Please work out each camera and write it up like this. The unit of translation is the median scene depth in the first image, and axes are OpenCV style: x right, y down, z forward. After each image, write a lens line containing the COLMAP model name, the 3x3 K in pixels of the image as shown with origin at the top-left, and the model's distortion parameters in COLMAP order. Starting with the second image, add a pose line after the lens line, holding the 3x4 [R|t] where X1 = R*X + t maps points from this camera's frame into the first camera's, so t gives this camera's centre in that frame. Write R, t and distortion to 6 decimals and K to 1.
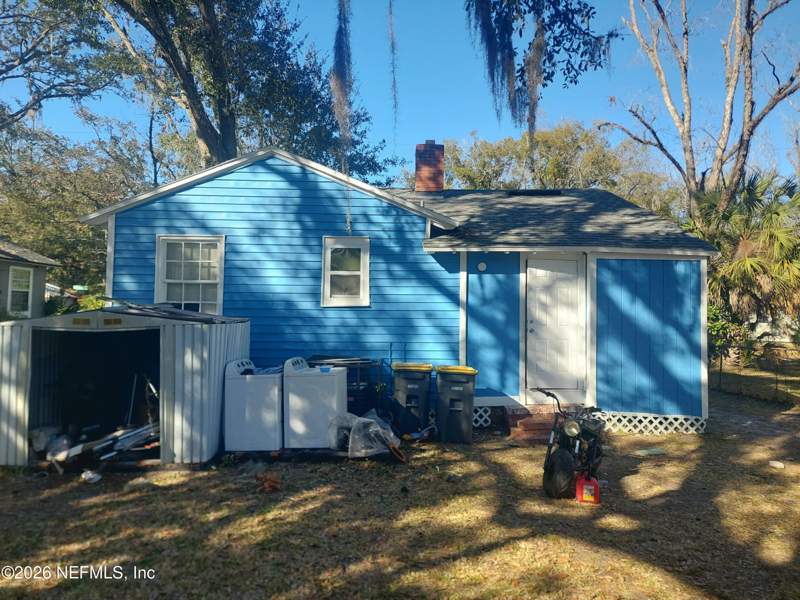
lens RADIAL K [[545.3, 0, 400.0], [0, 545.3, 300.0], [0, 0, 1]] dist [0.036842, -0.001173]
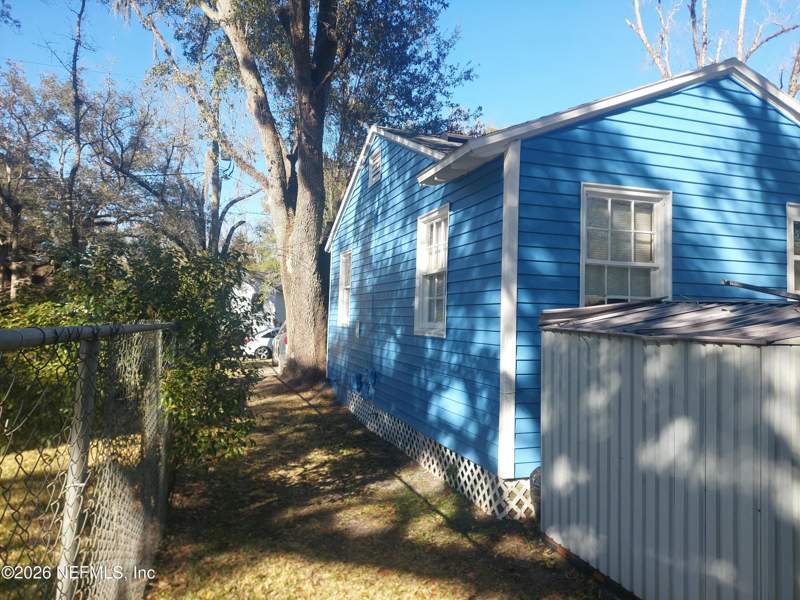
lens RADIAL K [[545.3, 0, 400.0], [0, 545.3, 300.0], [0, 0, 1]] dist [0.036842, -0.001173]
pose [[0.947714, 0.017293, 0.318653, -0.816903], [-0.017430, 0.999845, -0.002424, 0.013713], [-0.318646, -0.003257, 0.947868, 0.497236]]
